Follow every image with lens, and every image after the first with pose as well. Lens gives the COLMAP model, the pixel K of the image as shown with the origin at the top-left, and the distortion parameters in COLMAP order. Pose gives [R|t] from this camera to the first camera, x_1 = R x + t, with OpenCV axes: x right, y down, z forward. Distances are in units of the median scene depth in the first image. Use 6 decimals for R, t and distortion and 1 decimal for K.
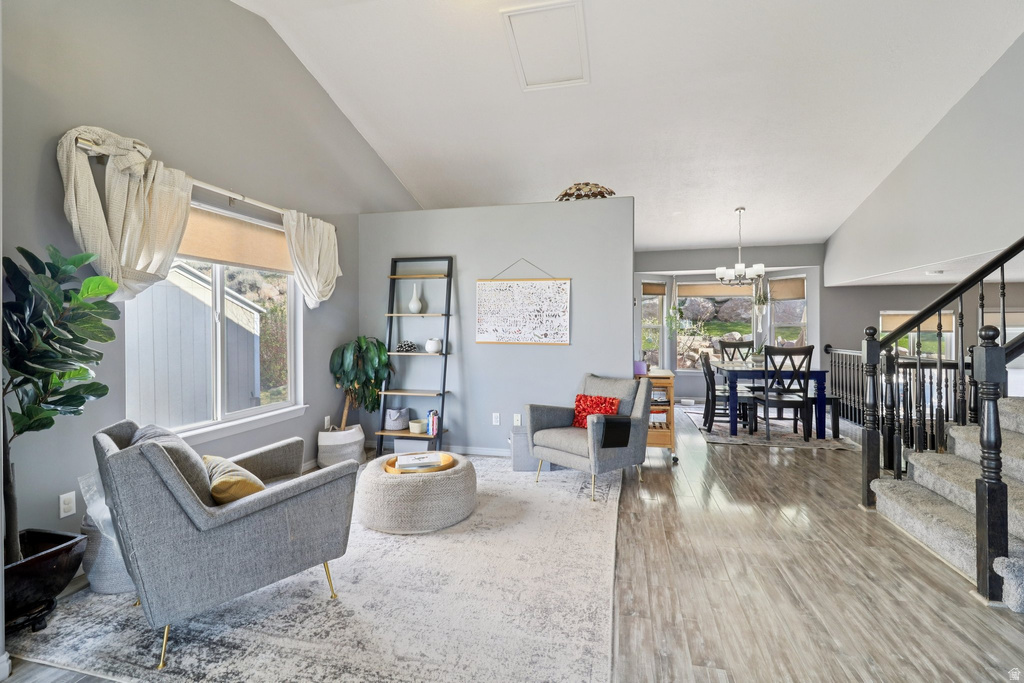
lens RADIAL K [[474.8, 0, 506.4], [0, 474.8, 327.7], [0, 0, 1]] dist [0.015509, -0.009296]
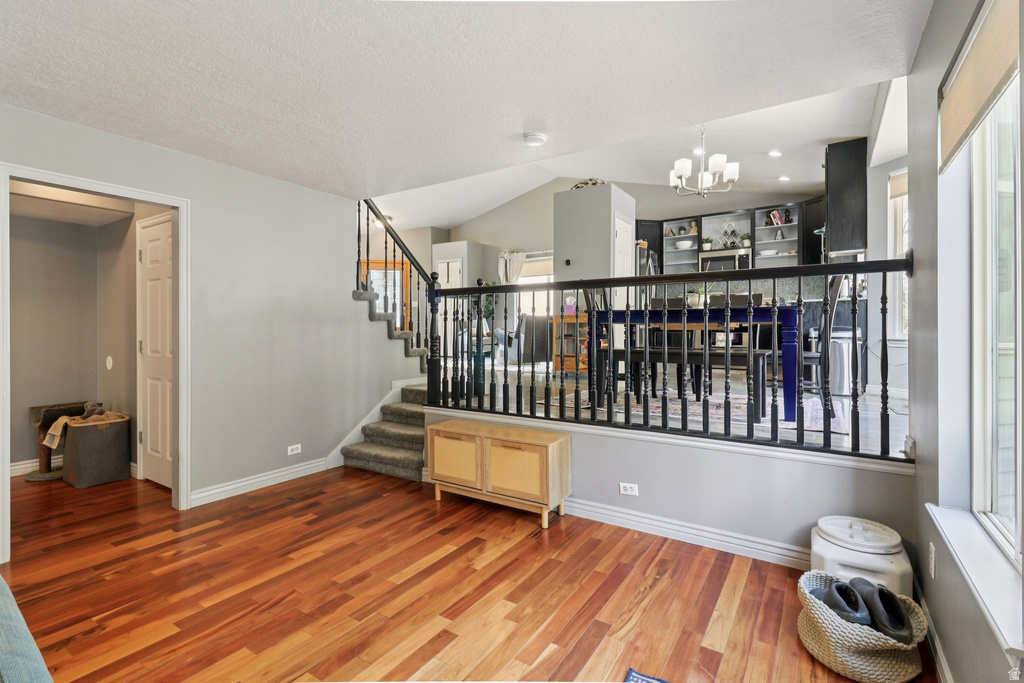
lens RADIAL K [[474.8, 0, 506.9], [0, 474.8, 324.6], [0, 0, 1]] dist [0.015509, -0.009296]
pose [[-0.332869, -0.003735, -0.942966, 1.958423], [0.002907, 0.999983, -0.004987, 0.159785], [0.942968, -0.004401, -0.332853, 1.551147]]
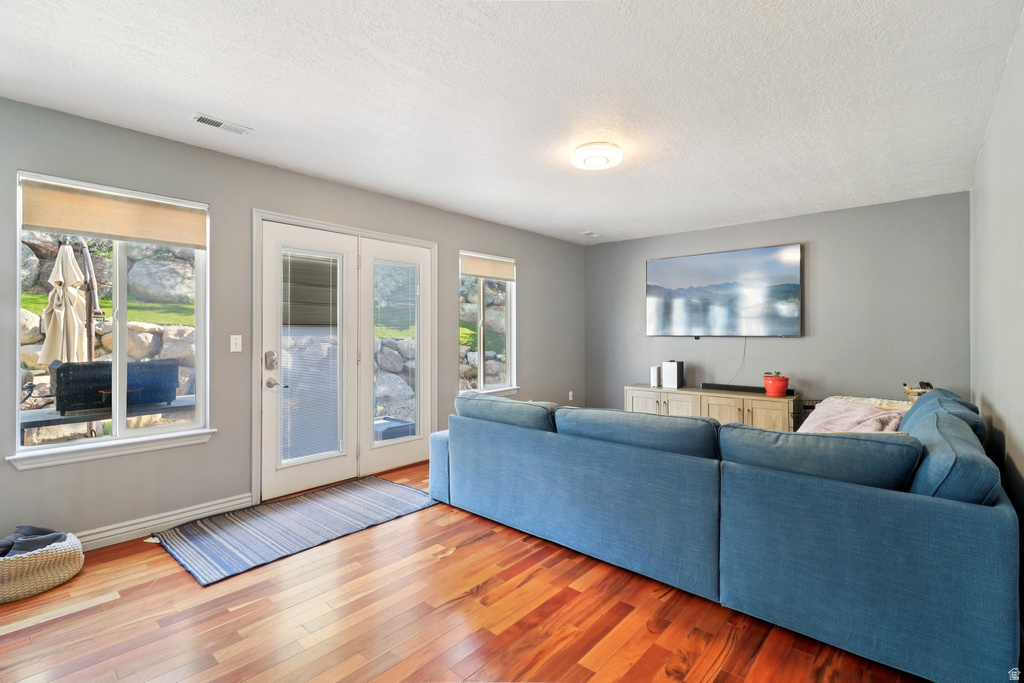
lens RADIAL K [[474.8, 0, 503.2], [0, 474.8, 331.4], [0, 0, 1]] dist [0.015509, -0.009296]
pose [[0.458852, 0.003215, 0.888507, 1.123428], [-0.003635, 0.999992, -0.001741, 0.159833], [-0.888505, -0.002431, 0.458860, 0.888029]]
